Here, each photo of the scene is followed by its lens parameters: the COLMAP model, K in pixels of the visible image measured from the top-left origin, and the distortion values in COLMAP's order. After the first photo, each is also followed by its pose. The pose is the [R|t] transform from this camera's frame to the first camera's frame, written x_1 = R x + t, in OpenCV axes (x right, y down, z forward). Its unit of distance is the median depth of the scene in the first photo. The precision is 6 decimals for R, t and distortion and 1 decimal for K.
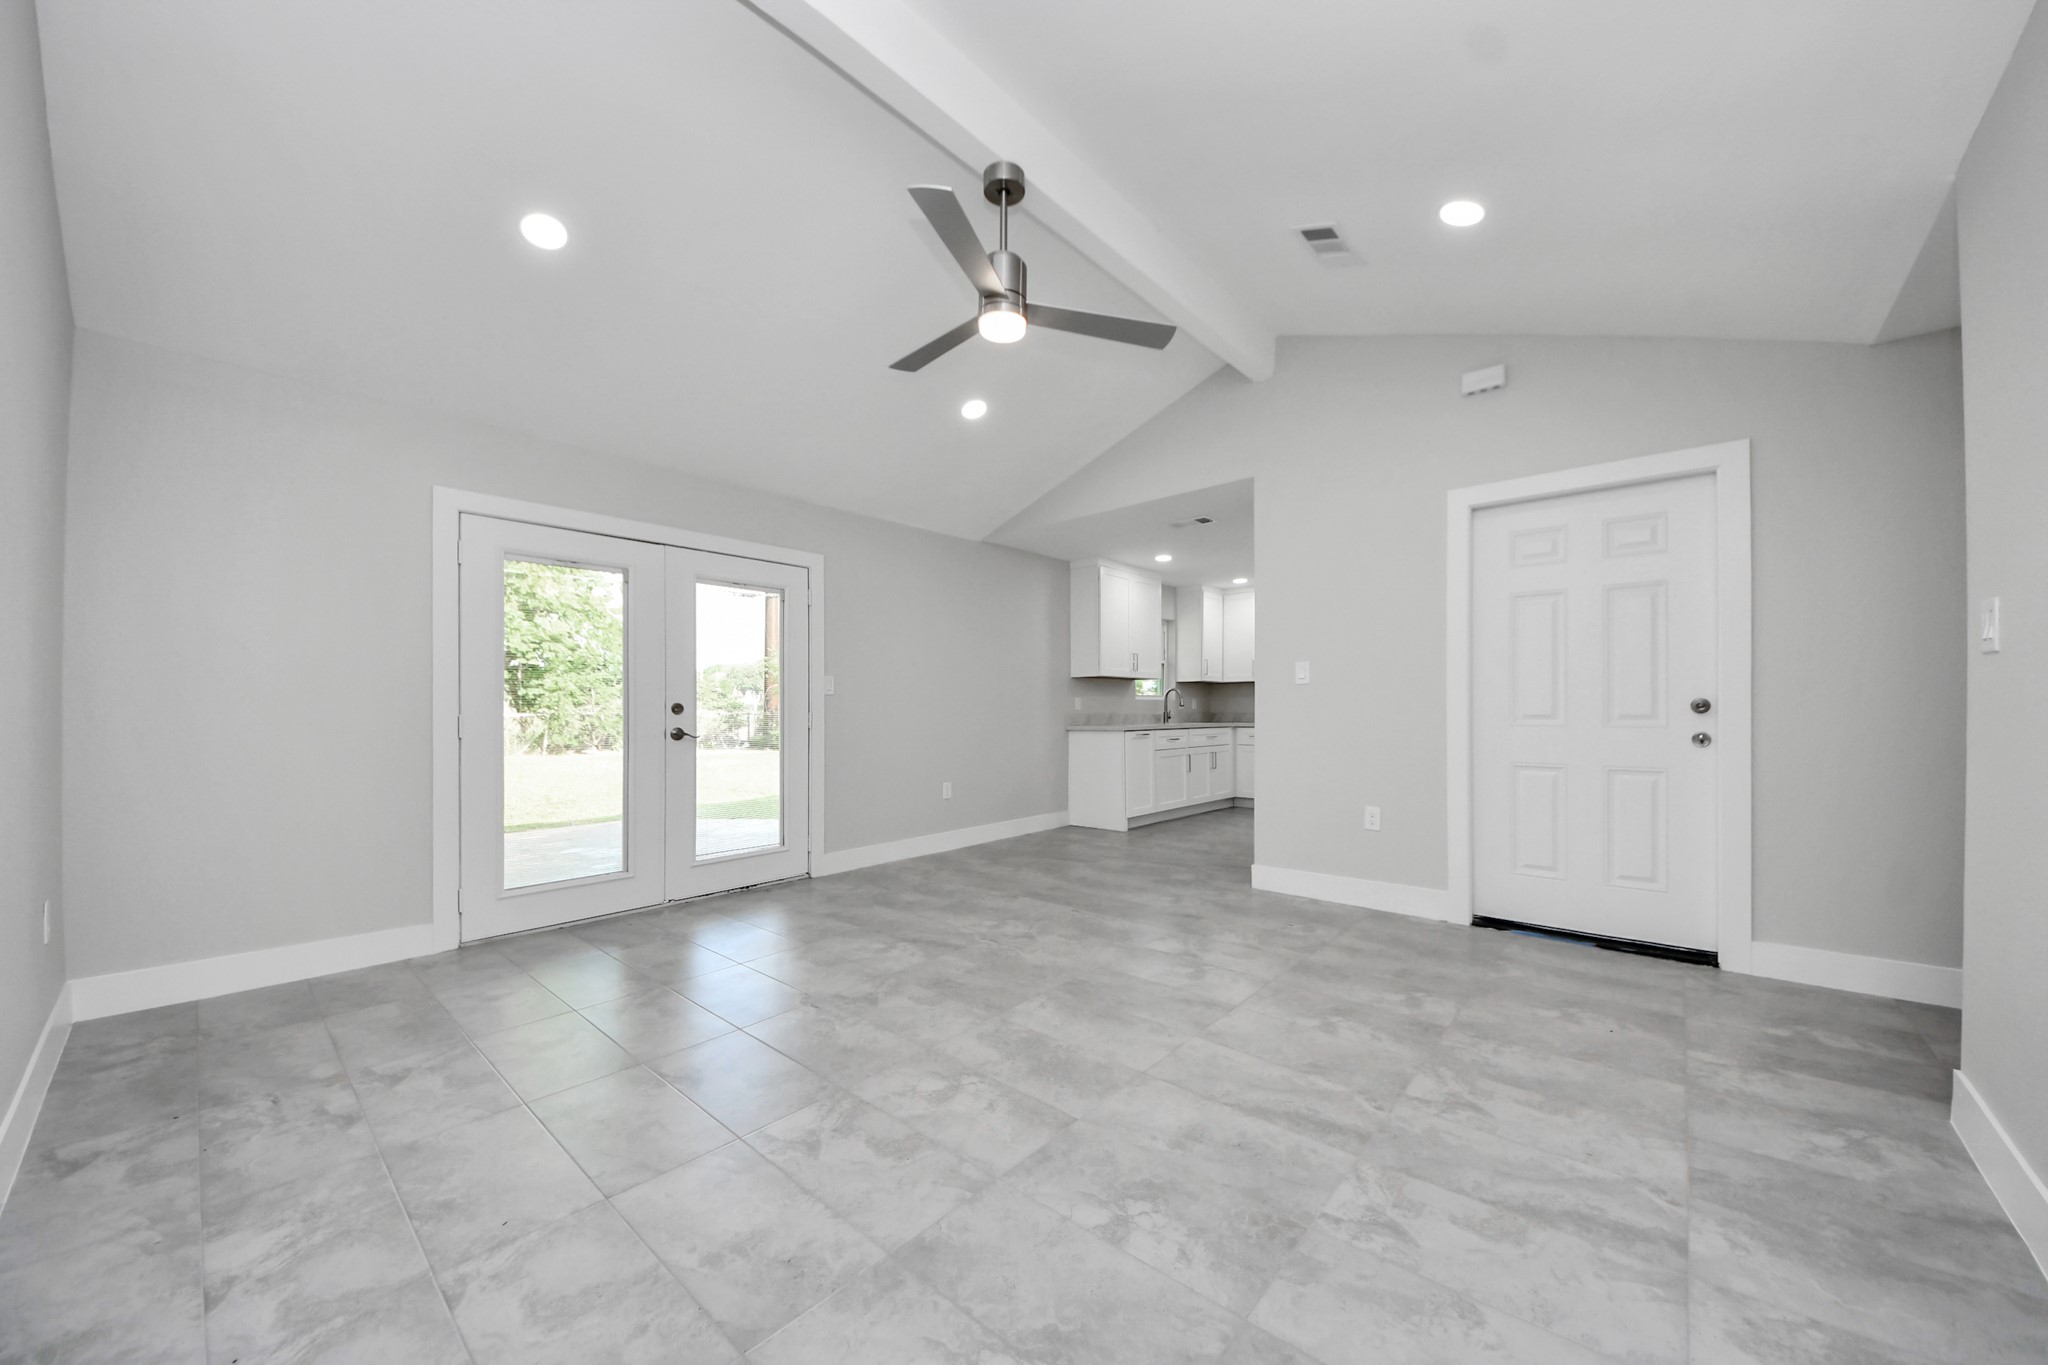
lens RADIAL K [[748.6, 0, 1038.3], [0, 748.6, 707.8], [0, 0, 1]] dist [0.000145, -0.007826]
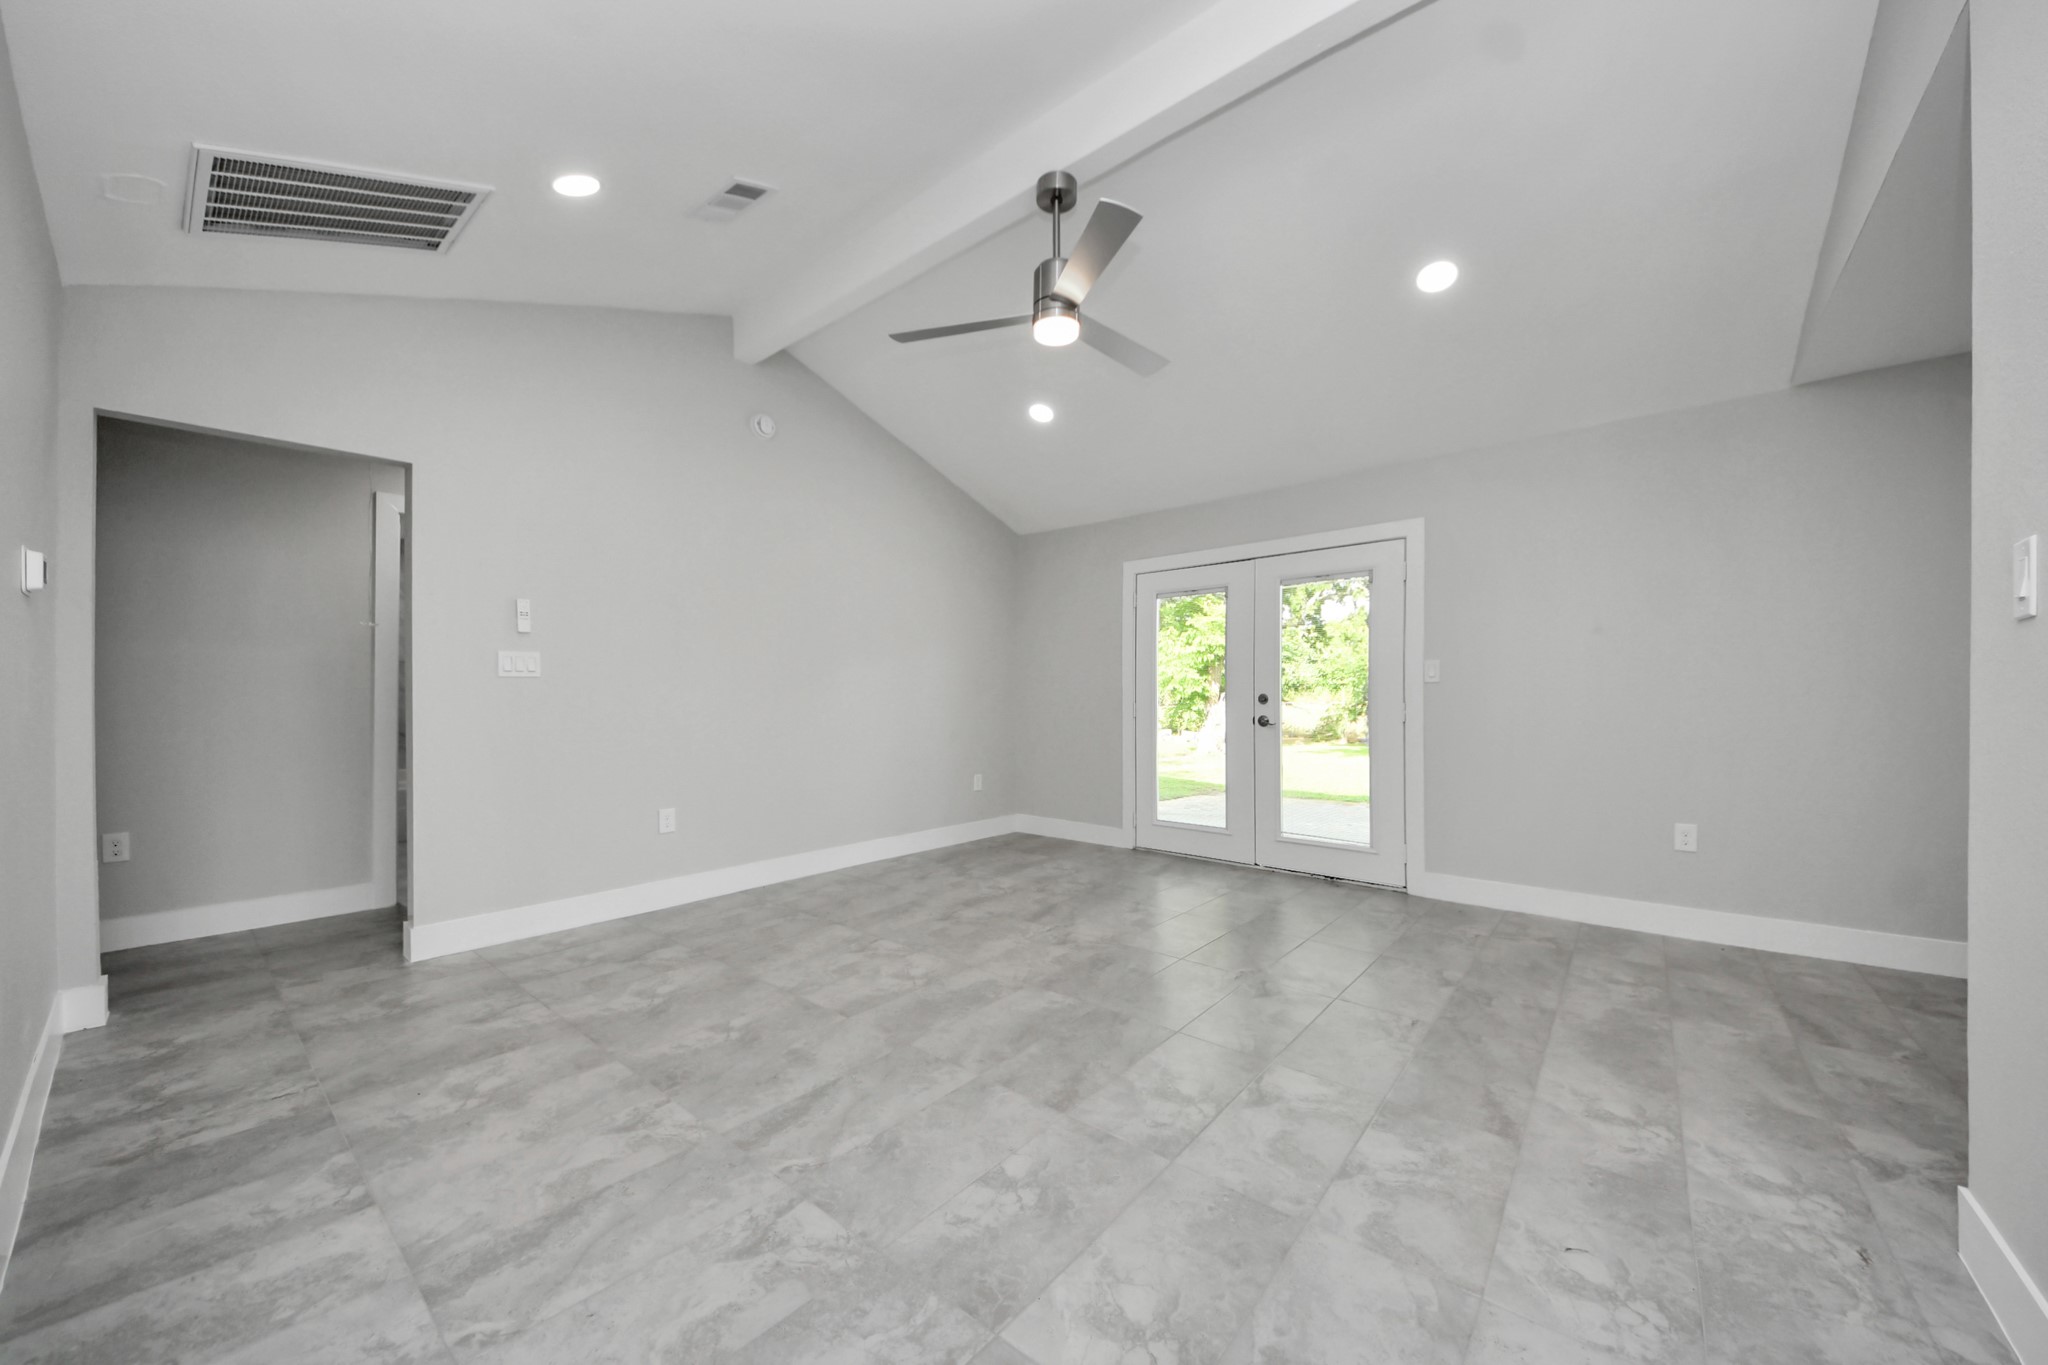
lens RADIAL K [[748.6, 0, 1038.3], [0, 748.6, 707.8], [0, 0, 1]] dist [0.000145, -0.007826]
pose [[0.022596, 0.025246, -0.999426, 1.085630], [-0.012072, 0.999615, 0.024978, -0.016633], [0.999672, 0.011500, 0.022892, 1.049246]]
